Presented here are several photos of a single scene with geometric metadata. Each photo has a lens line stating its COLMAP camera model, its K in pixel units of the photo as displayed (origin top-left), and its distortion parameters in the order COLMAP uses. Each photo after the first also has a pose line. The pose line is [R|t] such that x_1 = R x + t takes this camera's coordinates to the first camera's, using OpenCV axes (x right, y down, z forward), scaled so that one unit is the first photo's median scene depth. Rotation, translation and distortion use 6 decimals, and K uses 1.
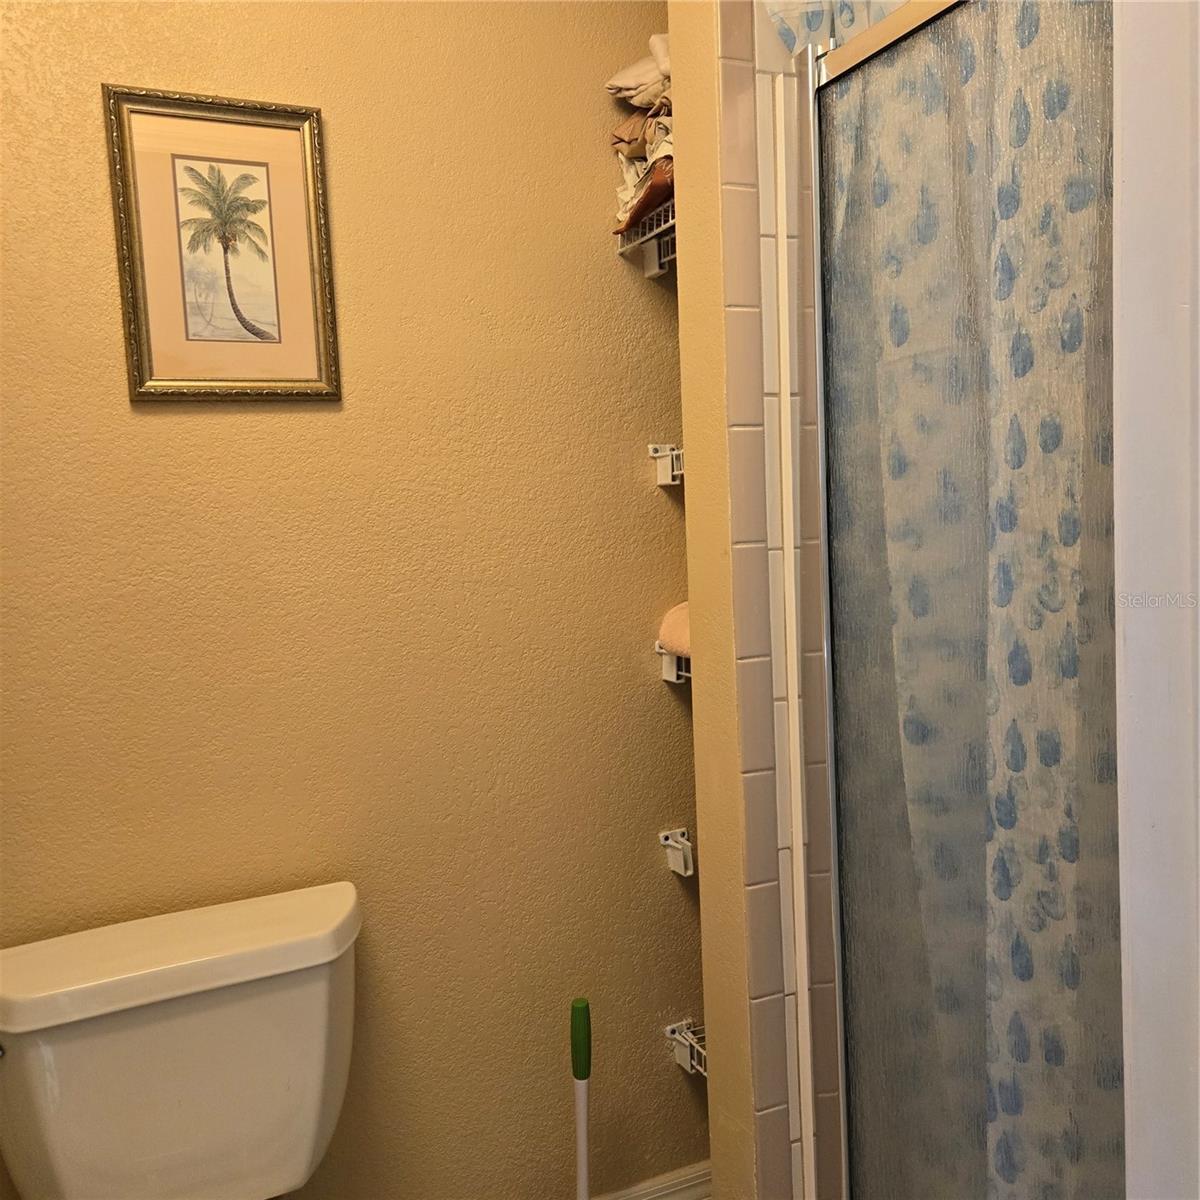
lens RADIAL K [[1079.4, 0, 598.1], [0, 1079.4, 597.3], [0, 0, 1]] dist [0.075224, -0.060486]
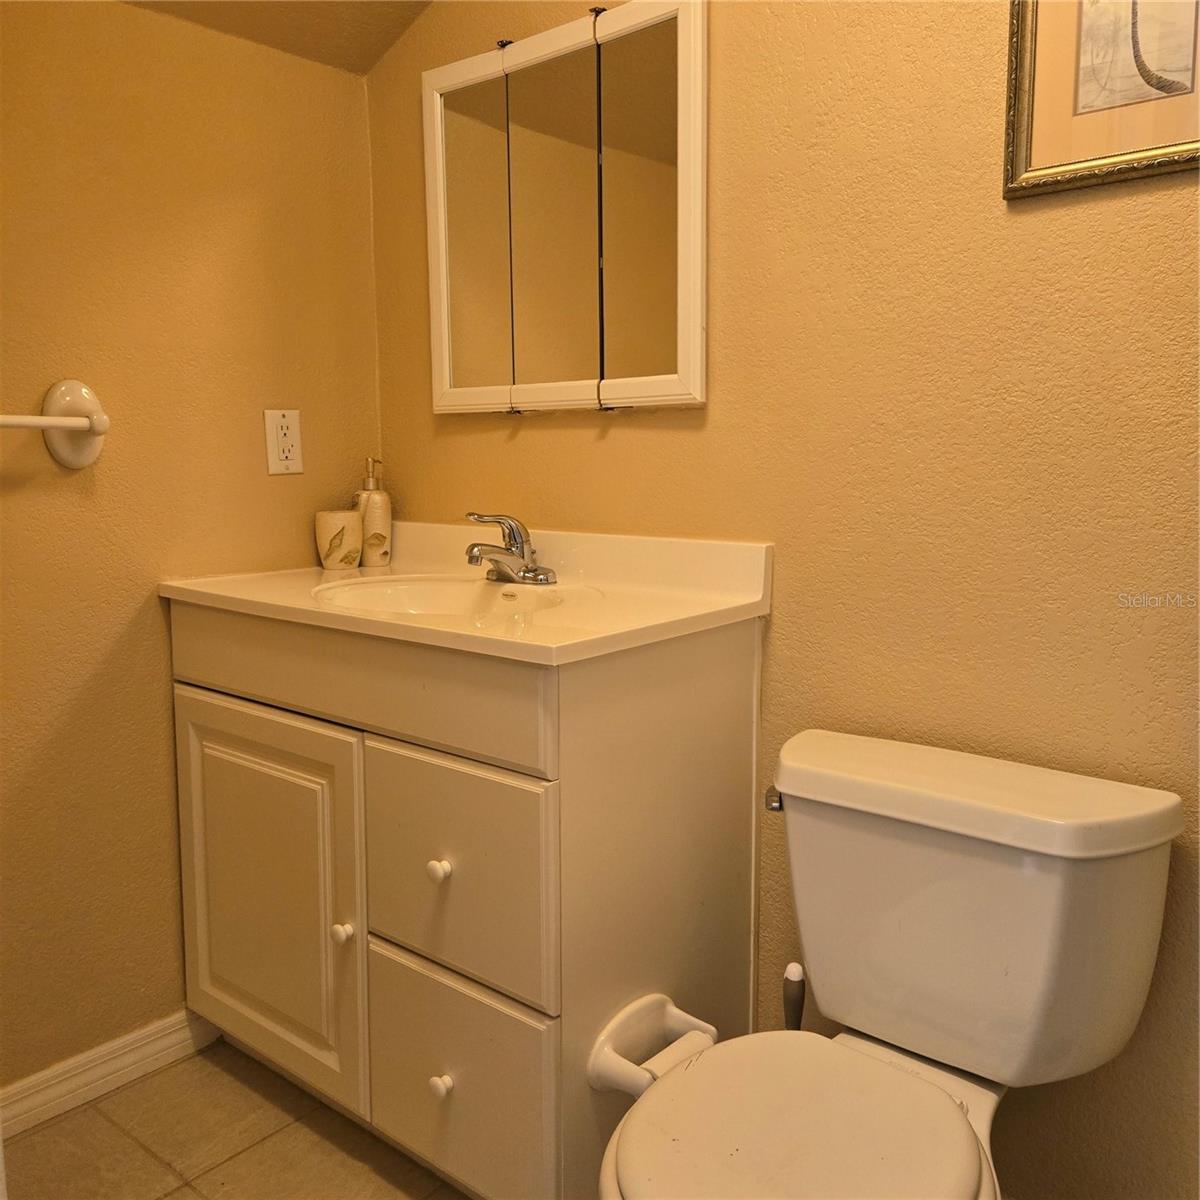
lens RADIAL K [[1079.4, 0, 597.9], [0, 1079.4, 604.2], [0, 0, 1]] dist [0.075224, -0.060486]
pose [[0.414197, 0.173578, -0.893483, 0.307944], [-0.085897, 0.984720, 0.151484, 0.043607], [0.906125, 0.014004, 0.422778, 0.301331]]
